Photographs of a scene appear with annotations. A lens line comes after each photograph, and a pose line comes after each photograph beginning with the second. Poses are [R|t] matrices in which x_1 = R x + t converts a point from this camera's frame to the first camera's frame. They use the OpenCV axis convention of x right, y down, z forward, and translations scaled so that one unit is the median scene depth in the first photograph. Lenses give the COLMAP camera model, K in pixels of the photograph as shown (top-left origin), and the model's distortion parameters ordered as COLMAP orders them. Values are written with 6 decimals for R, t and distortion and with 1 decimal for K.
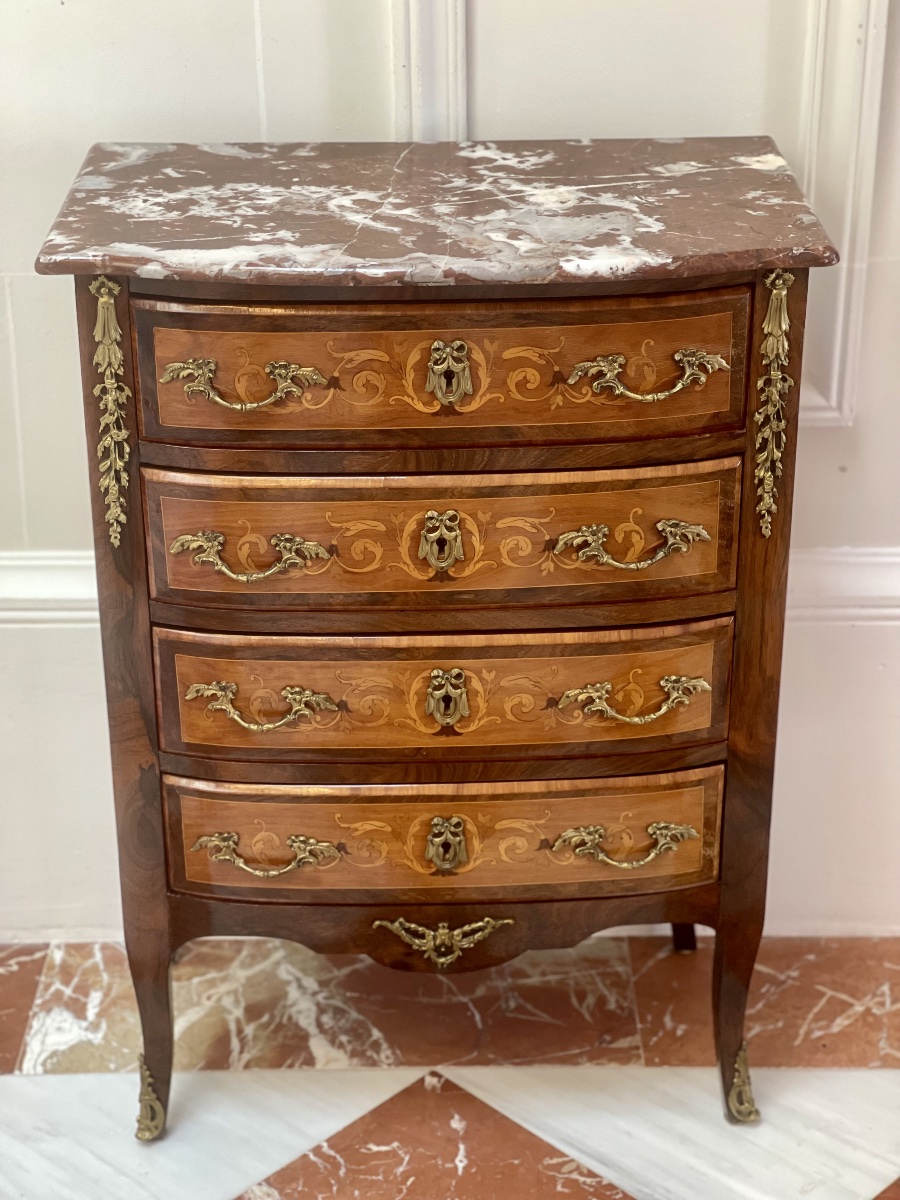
lens RADIAL K [[2254.9, 0, 446.3], [0, 2254.9, 581.4], [0, 0, 1]] dist [0.212013, 0.000000]
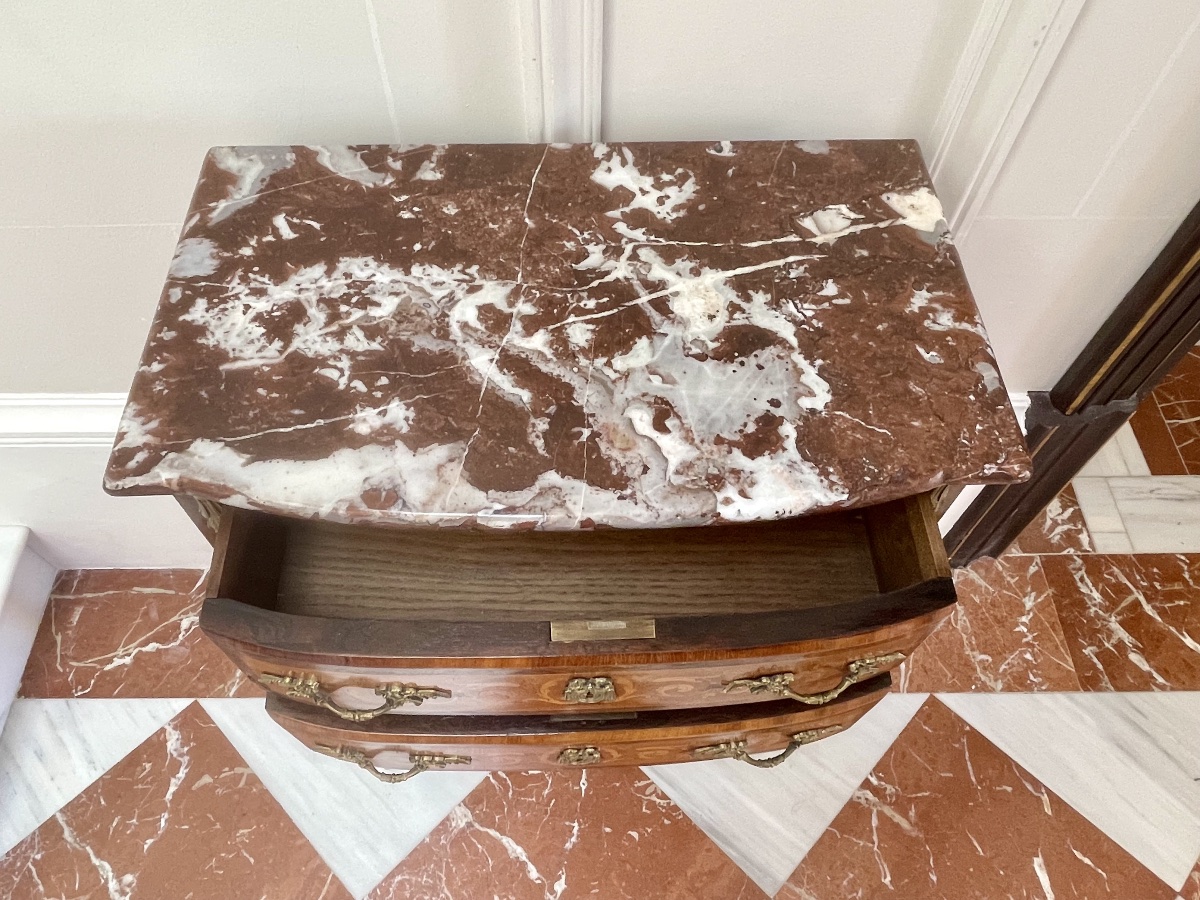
lens RADIAL K [[865.1, 0, 585.1], [0, 865.1, 466.7], [0, 0, 1]] dist [0.023579, -0.048171]
pose [[0.999812, 0.001585, 0.019302, -0.004998], [-0.011764, 0.841414, 0.540263, -0.286463], [-0.015385, -0.540388, 0.841275, 0.644129]]
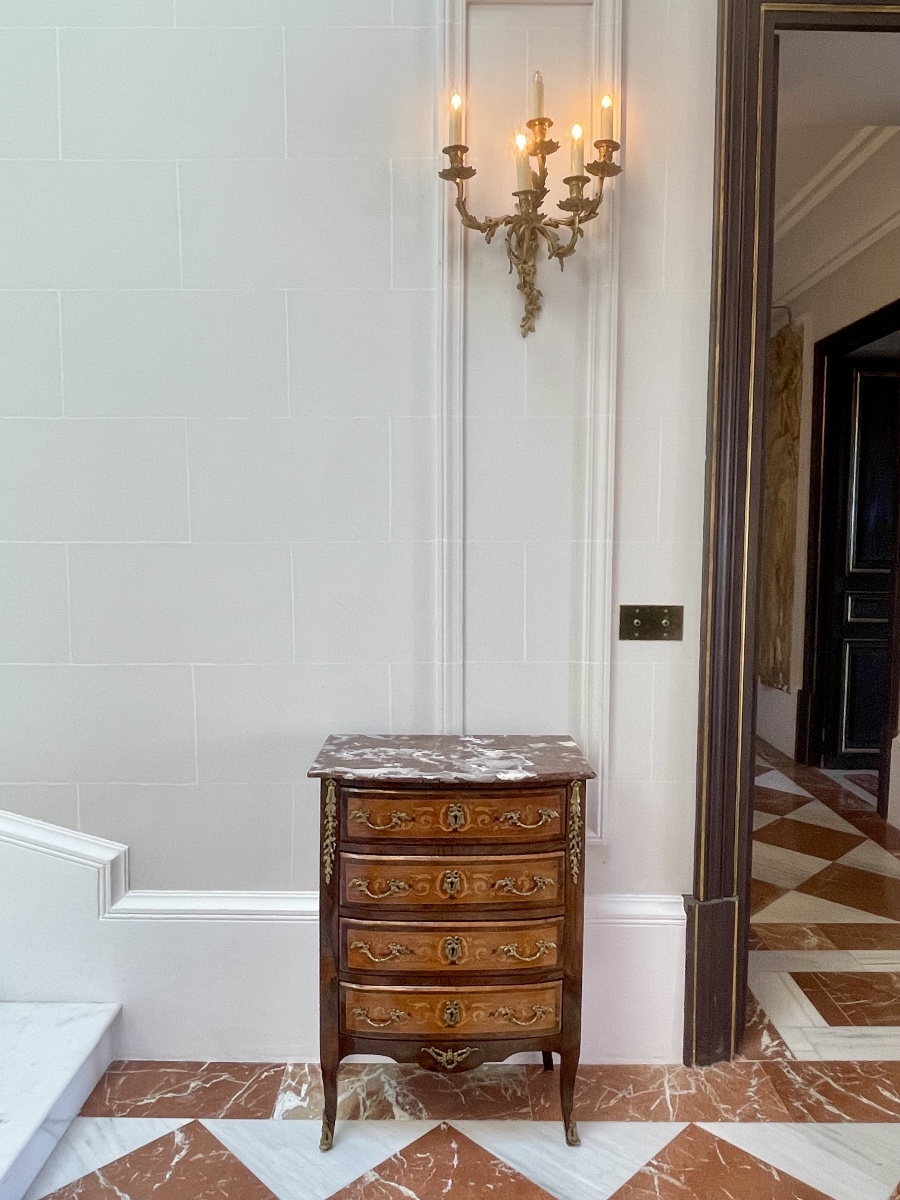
lens RADIAL K [[865.1, 0, 456.2], [0, 865.1, 597.5], [0, 0, 1]] dist [0.023579, -0.048171]
pose [[0.999879, 0.015347, 0.002338, -0.004281], [-0.013455, 0.931846, -0.362605, 0.035768], [-0.007743, 0.362530, 0.931940, -0.053993]]
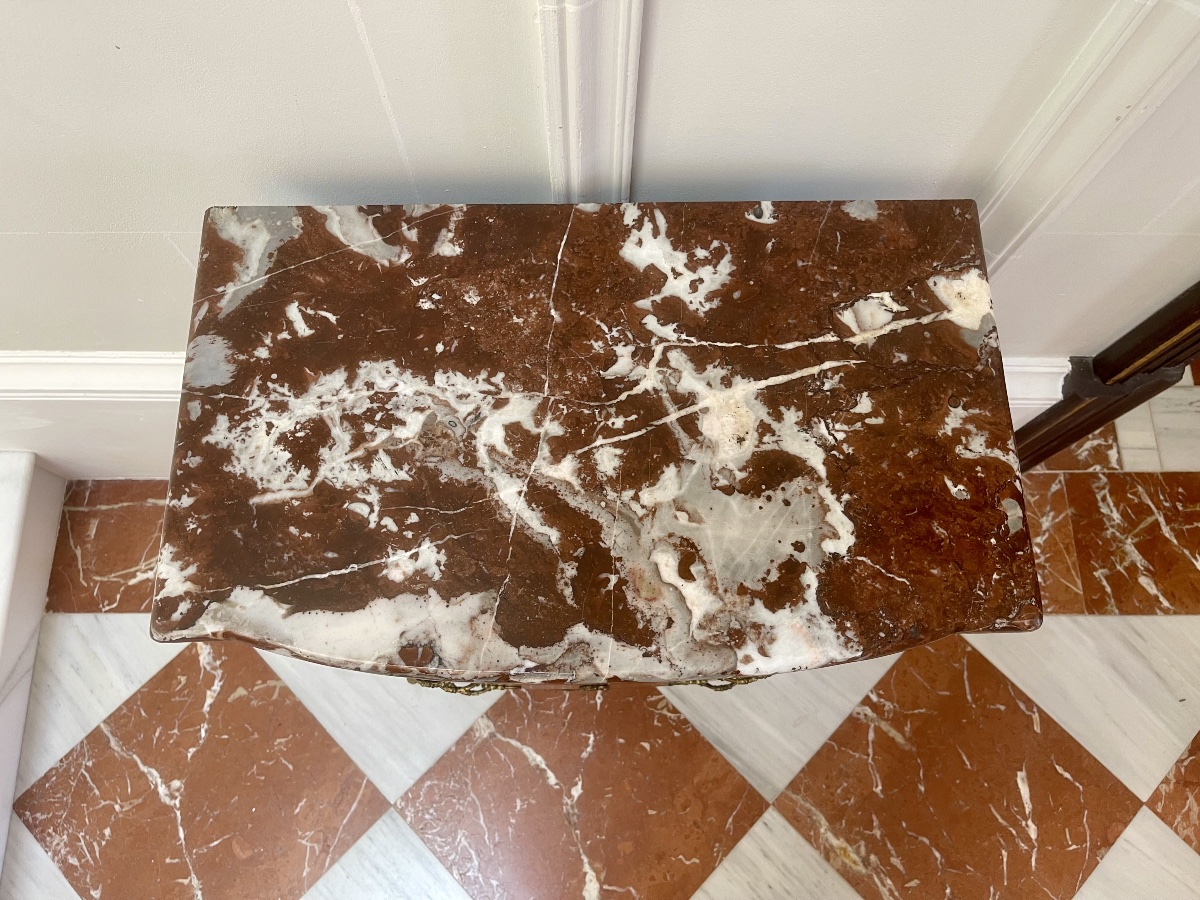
lens RADIAL K [[912.8, 0, 596.7], [0, 912.8, 448.7], [0, 0, 1]] dist [0.060024, -0.087742]
pose [[0.999753, 0.007857, 0.020804, -0.011951], [-0.020617, 0.678164, 0.734621, -0.405297], [-0.008337, -0.734868, 0.678158, 0.715091]]
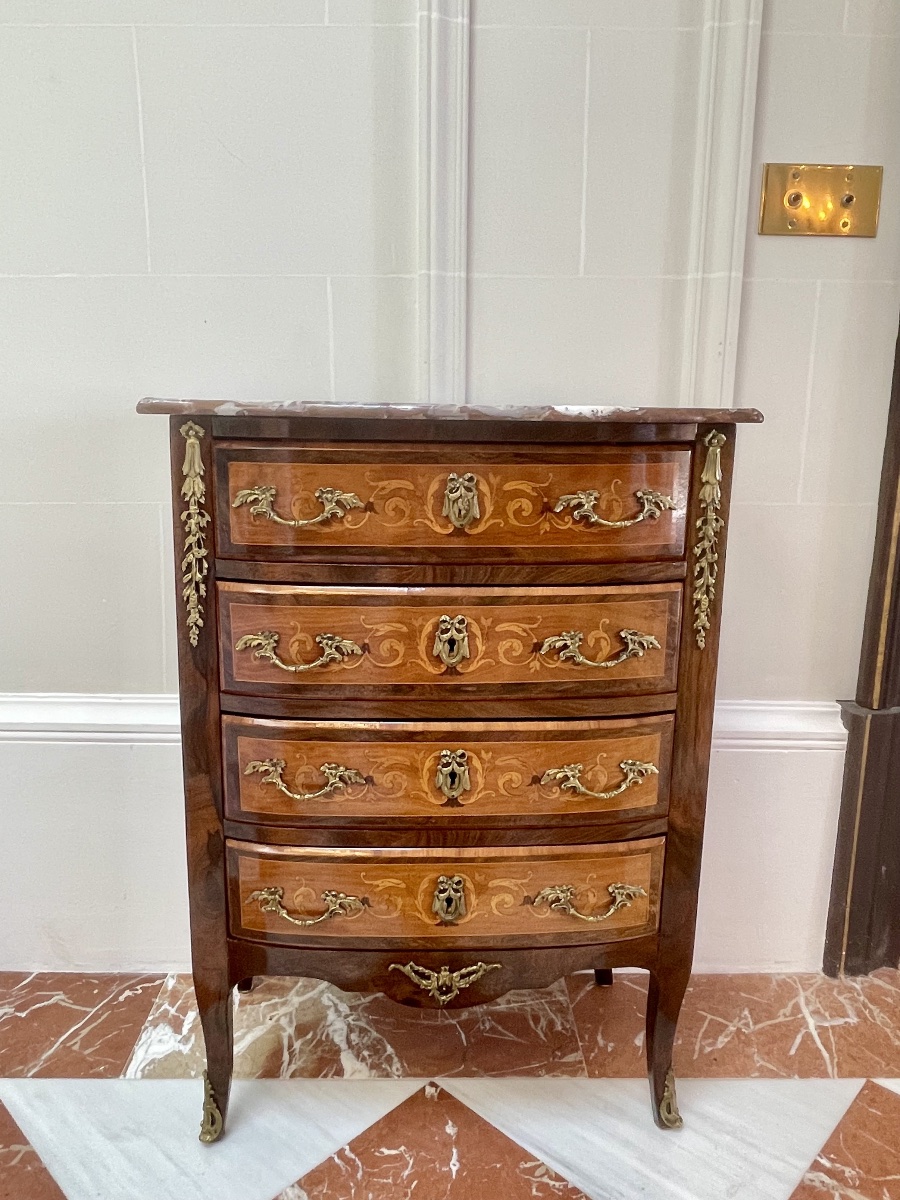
lens RADIAL K [[865.1, 0, 444.9], [0, 865.1, 589.9], [0, 0, 1]] dist [0.023579, -0.048171]
pose [[0.999648, 0.017688, 0.019765, -0.014729], [-0.012283, 0.969162, -0.246118, 0.067928], [-0.023509, 0.245788, 0.969038, 0.490061]]
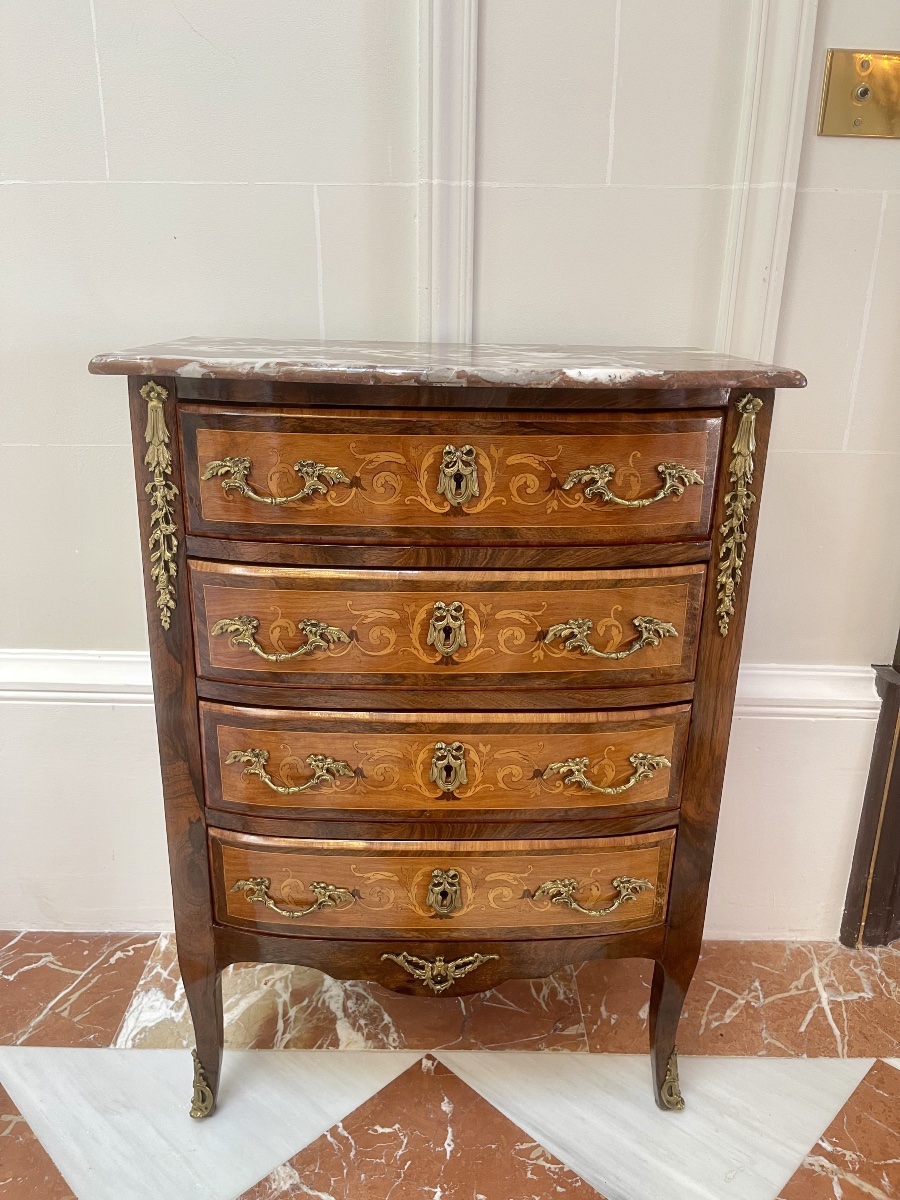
lens RADIAL K [[912.8, 0, 452.9], [0, 912.8, 604.8], [0, 0, 1]] dist [0.060024, -0.087742]
pose [[0.999637, 0.025040, 0.009949, -0.004001], [-0.023749, 0.993239, -0.113636, 0.020802], [-0.012727, 0.113359, 0.993473, 0.501271]]
